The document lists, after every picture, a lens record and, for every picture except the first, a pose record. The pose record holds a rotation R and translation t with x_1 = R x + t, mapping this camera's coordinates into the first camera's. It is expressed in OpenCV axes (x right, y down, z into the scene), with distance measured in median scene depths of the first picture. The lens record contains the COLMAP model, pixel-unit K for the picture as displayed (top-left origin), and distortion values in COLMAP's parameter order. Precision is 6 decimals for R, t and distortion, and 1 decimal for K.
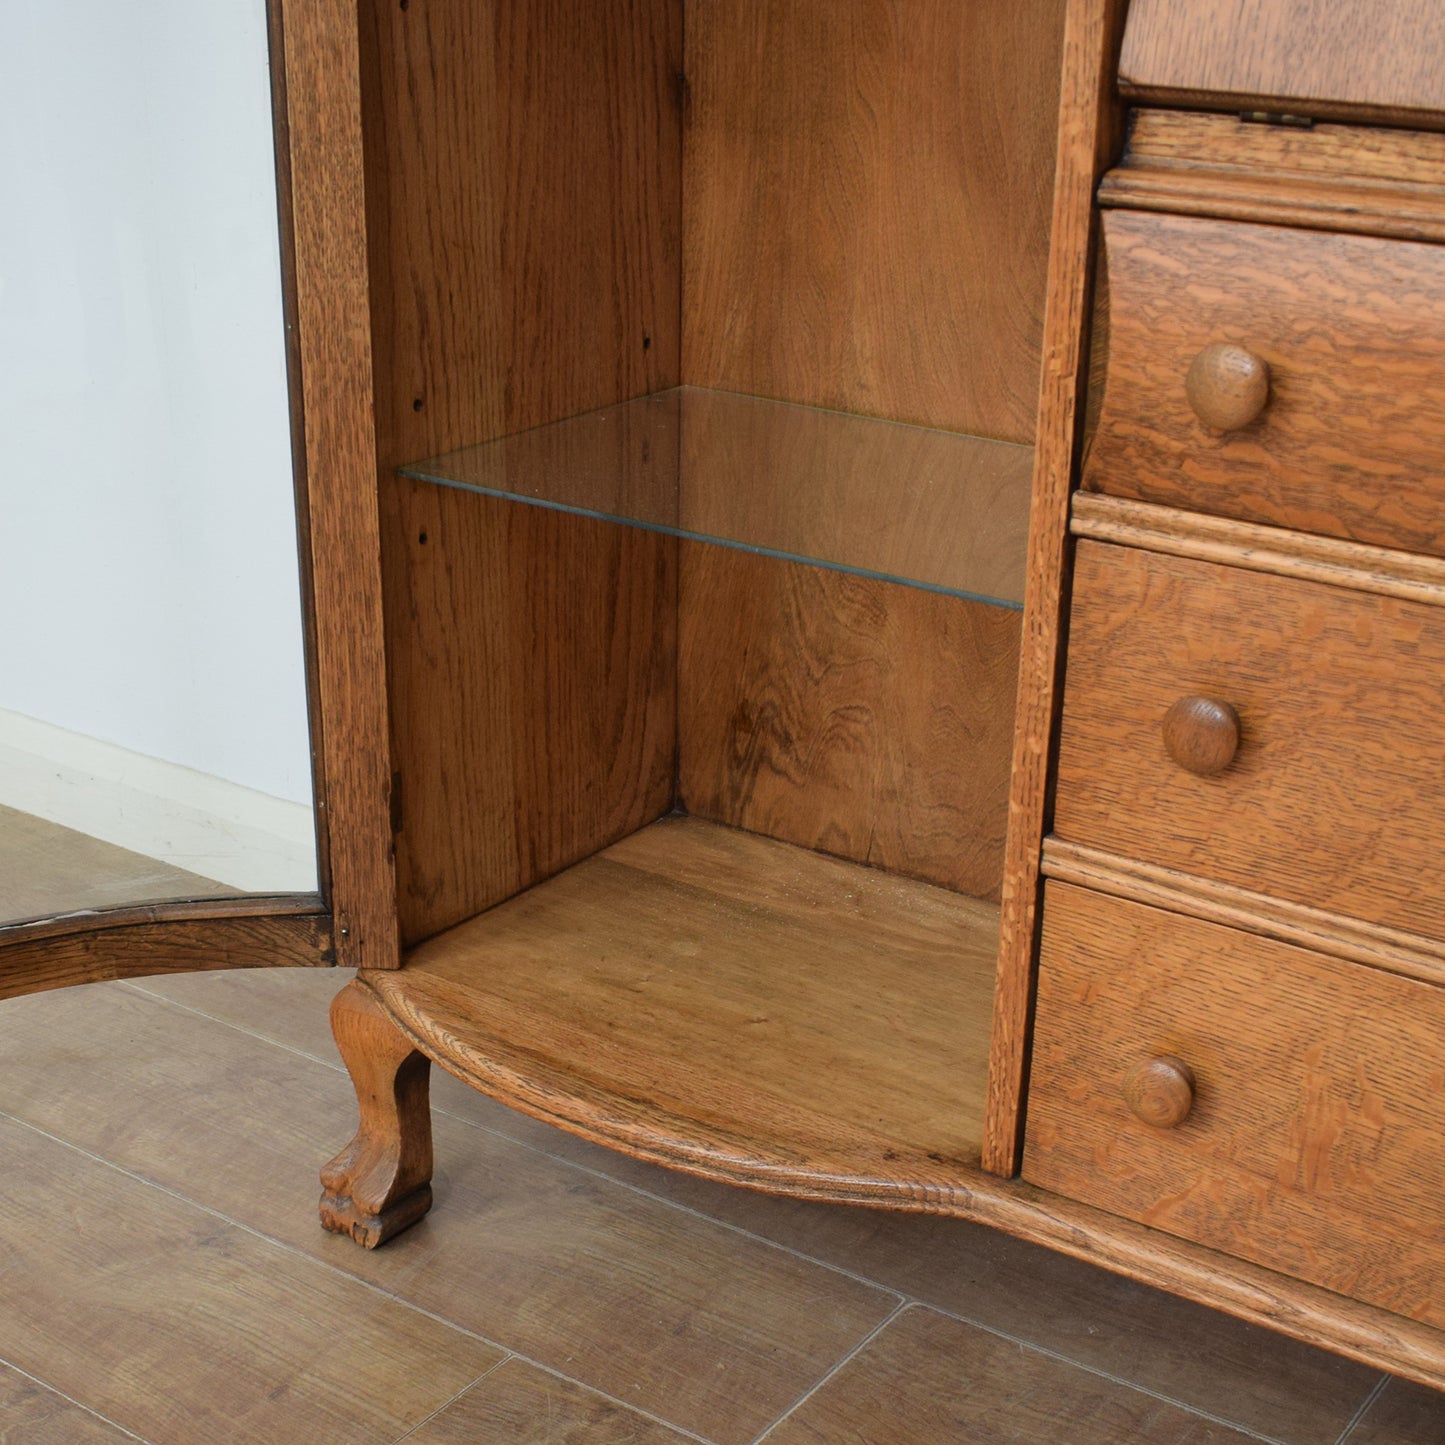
lens RADIAL K [[2274.3, 0, 702.7], [0, 2274.3, 955.7], [0, 0, 1]] dist [-0.105142, 0.026525]
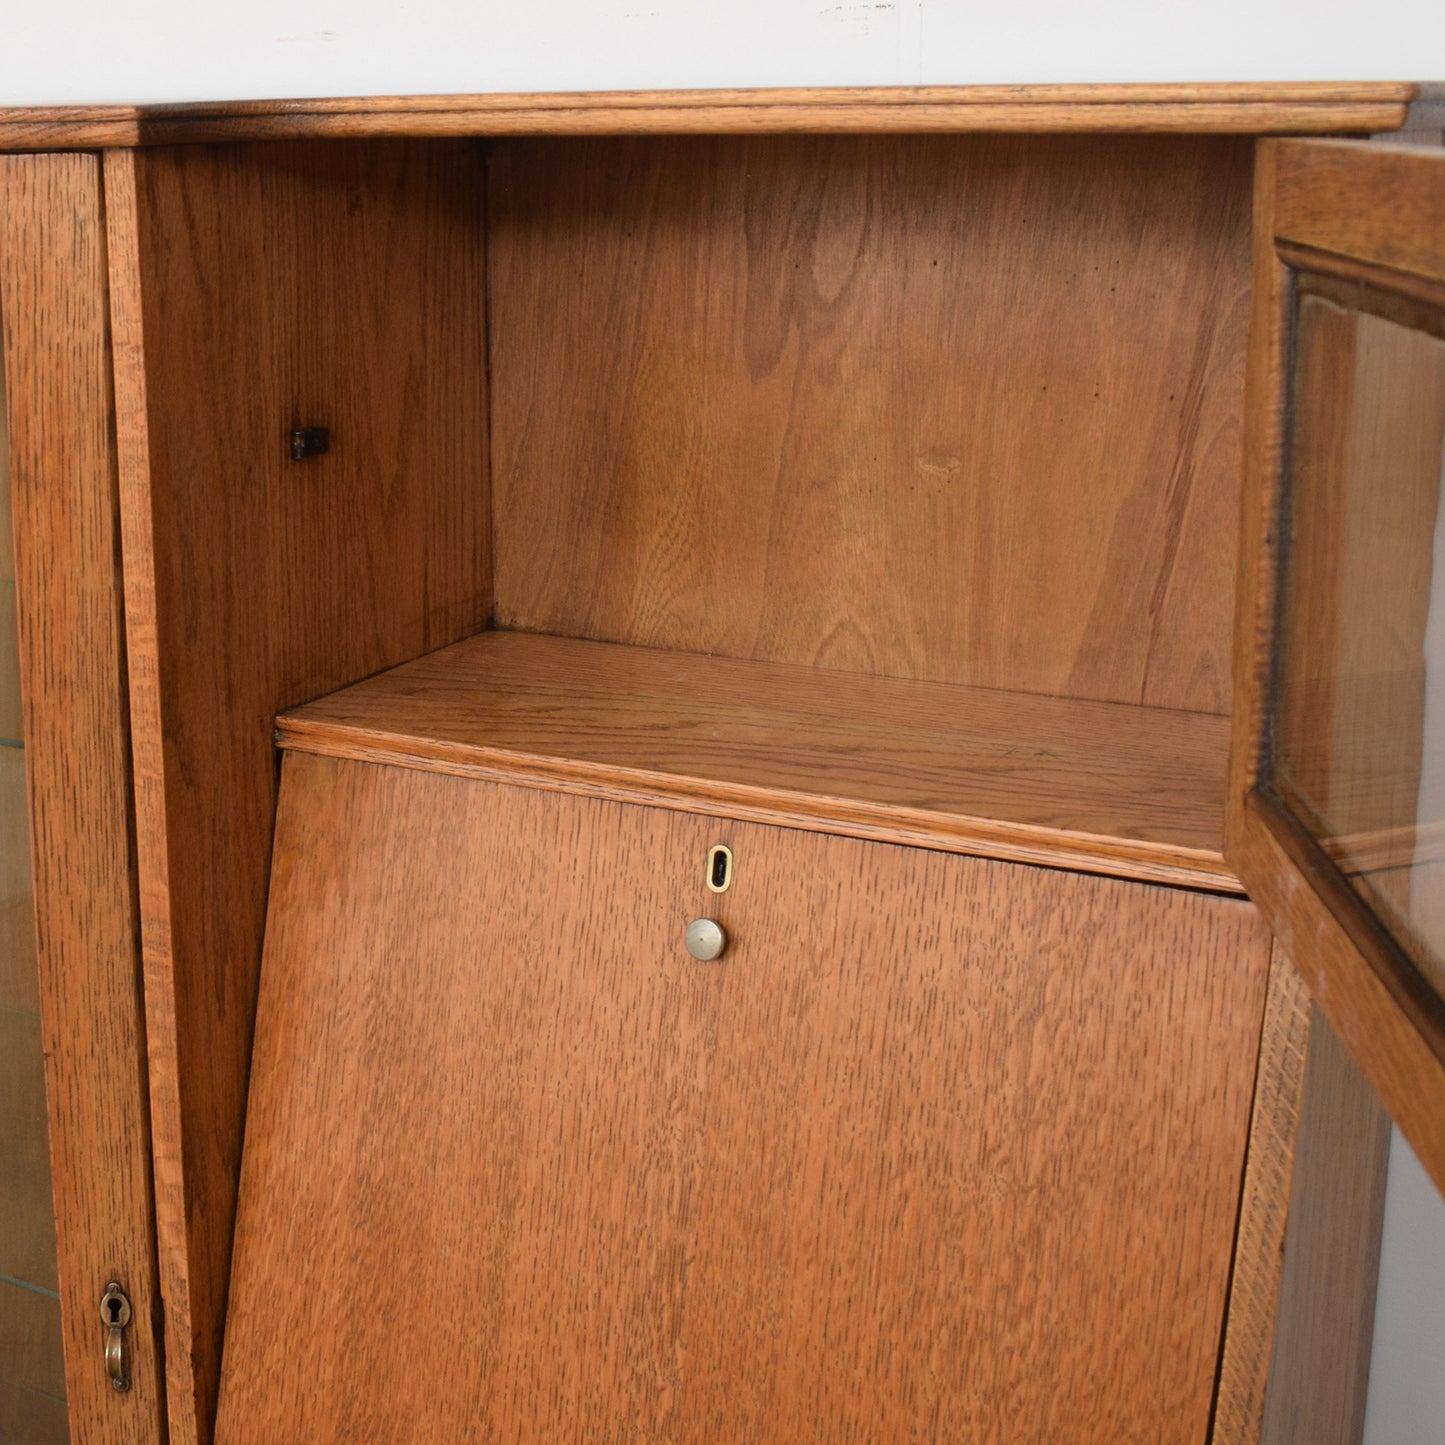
lens RADIAL K [[2348.3, 0, 451.4], [0, 2348.3, 634.4], [0, 0, 1]] dist [-0.087985, -0.021833]
pose [[0.997286, -0.044548, 0.058622, 0.225380], [0.056777, 0.972219, -0.227084, -0.459890], [-0.046877, 0.229796, 0.972109, -0.267732]]
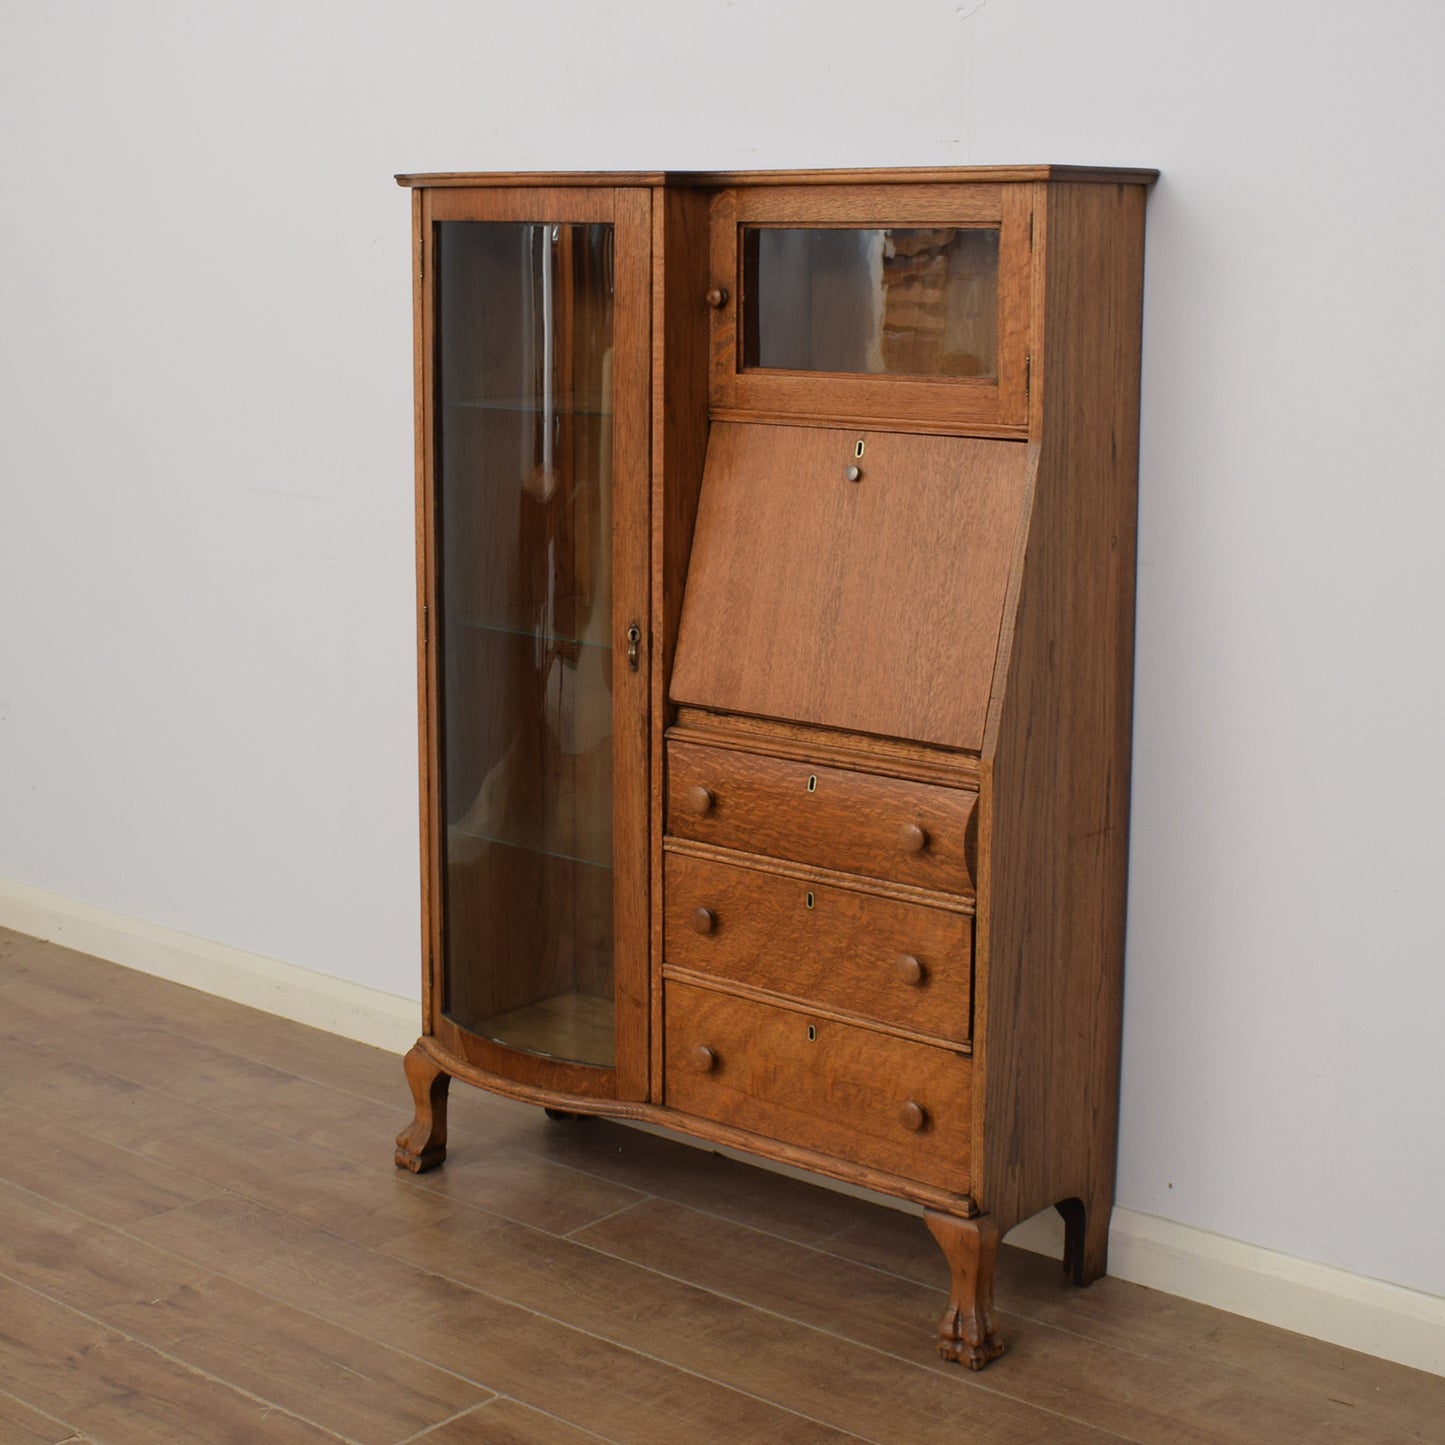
lens RADIAL K [[2491.0, 0, 664.9], [0, 2491.0, 666.8], [0, 0, 1]] dist [-0.089875, -0.046636]
pose [[0.995253, 0.007044, -0.097065, 0.440117], [-0.034255, 0.958910, -0.281636, 0.444461], [0.091093, 0.283624, 0.954599, -1.925856]]
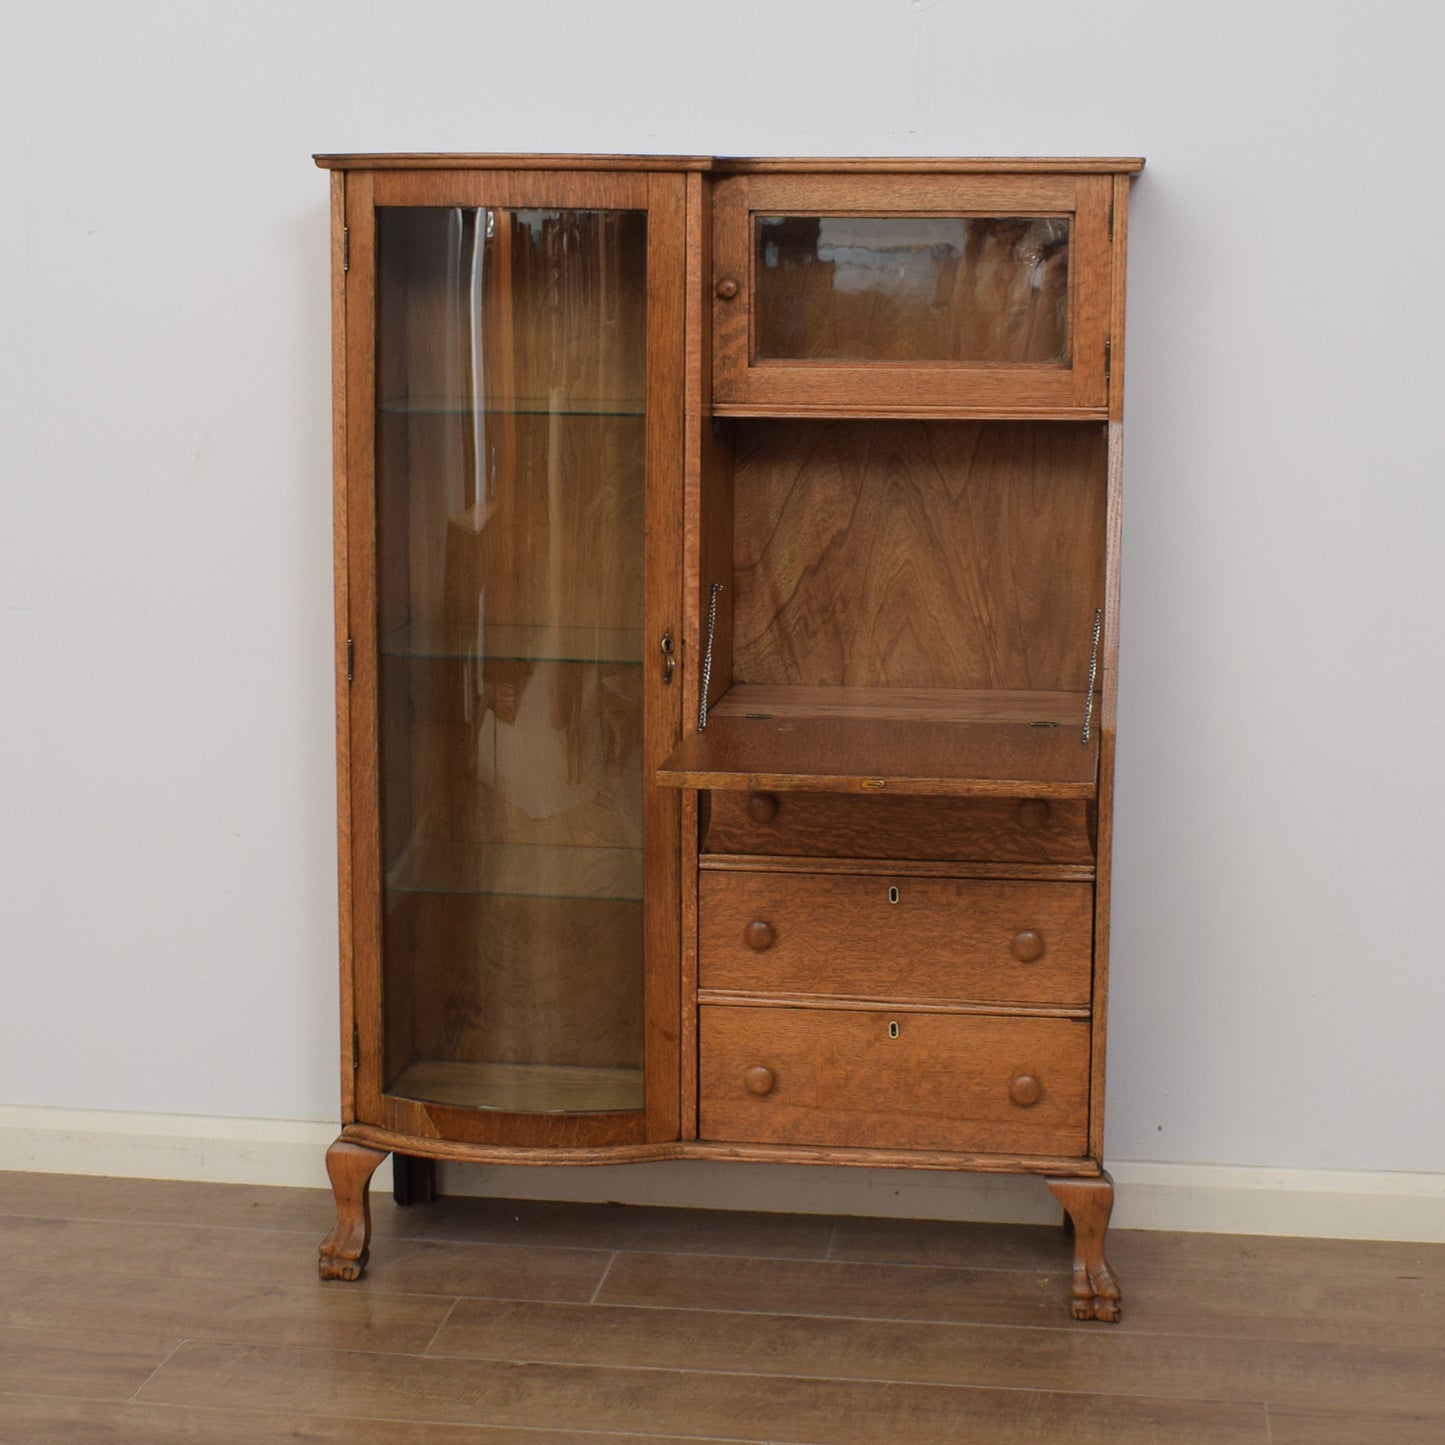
lens RADIAL K [[2825.3, 0, 723.9], [0, 2825.3, 725.6], [0, 0, 1]] dist [-0.085581, -0.074843]
pose [[0.884829, -0.083087, 0.458447, -1.266550], [0.210751, 0.948927, -0.234781, 0.422426], [-0.415526, 0.304360, 0.857149, -1.840142]]
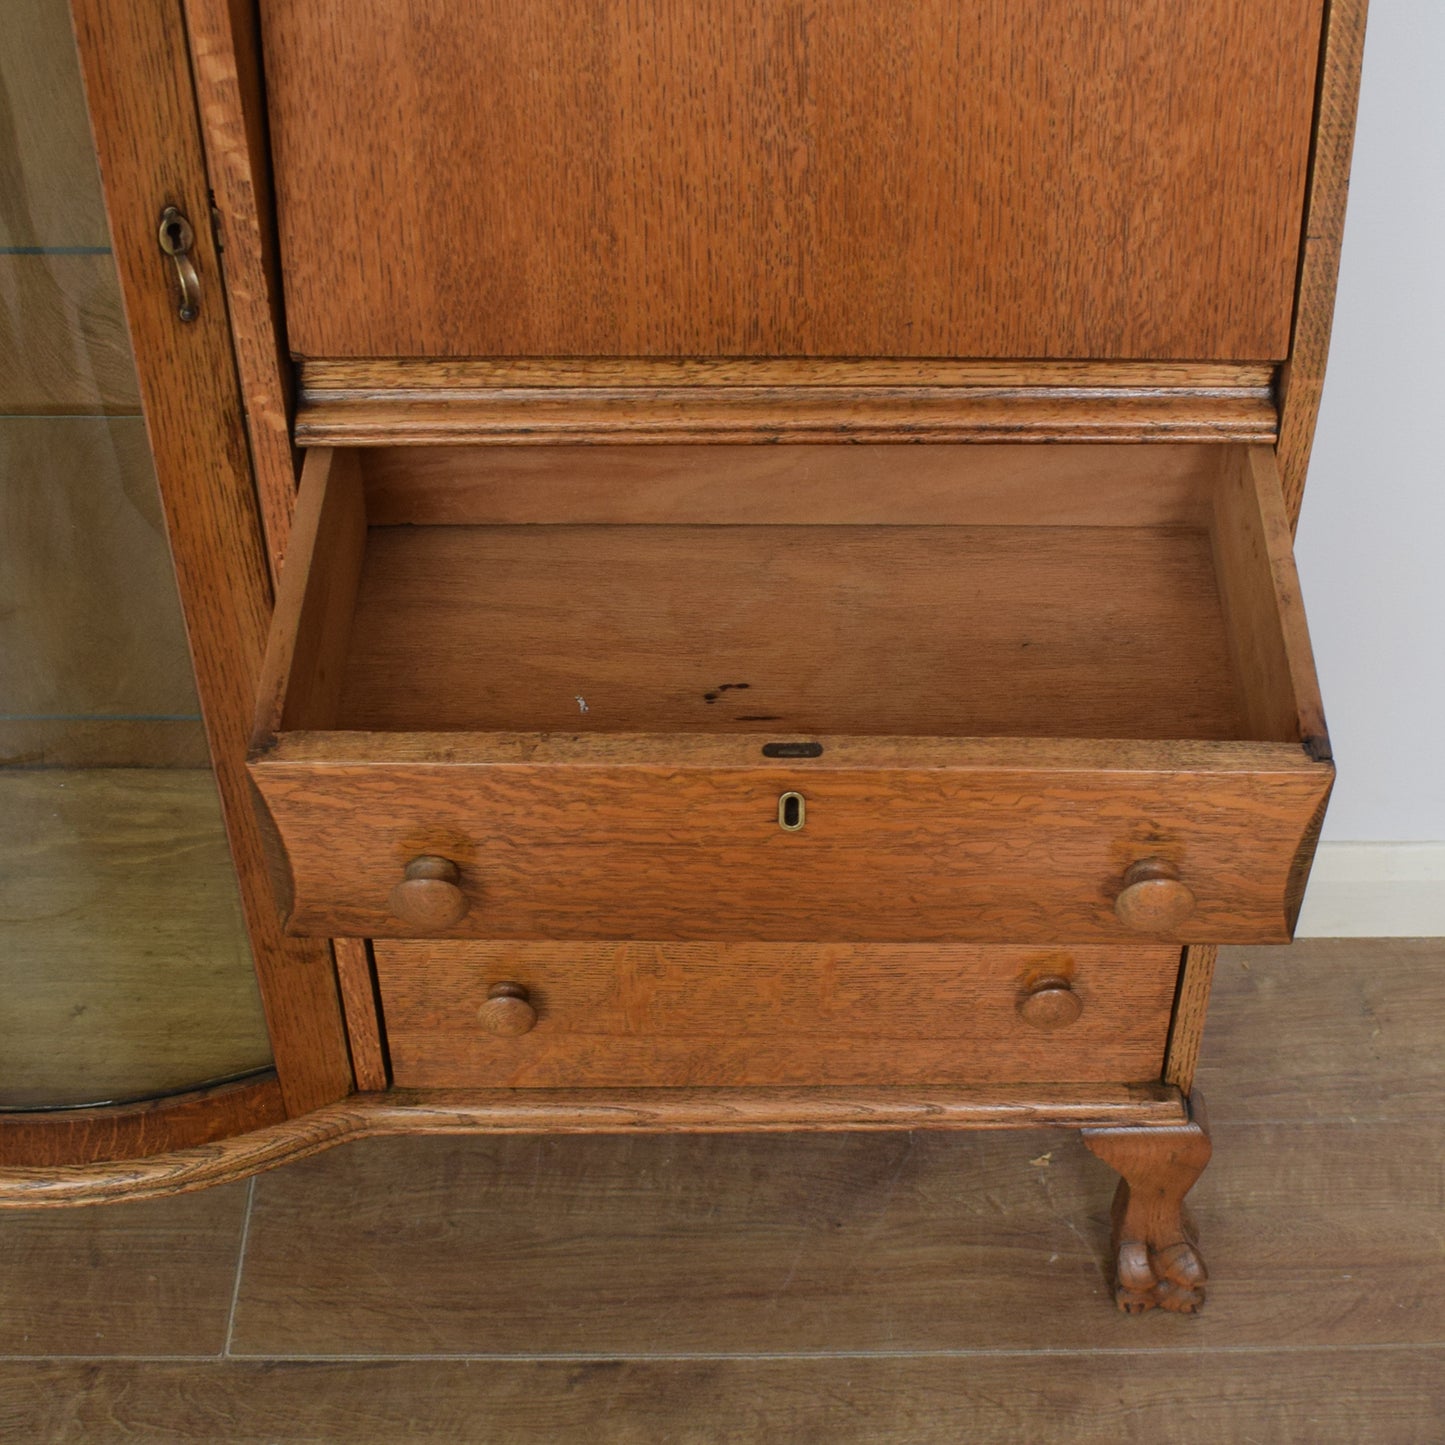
lens RADIAL K [[2536.0, 0, 802.3], [0, 2536.0, 793.3], [0, 0, 1]] dist [-0.110299, 0.063900]
pose [[0.800181, -0.416276, 0.431770, -0.216386], [0.260317, 0.889616, 0.375259, -0.526797], [-0.540321, -0.187878, 0.820217, -0.196039]]
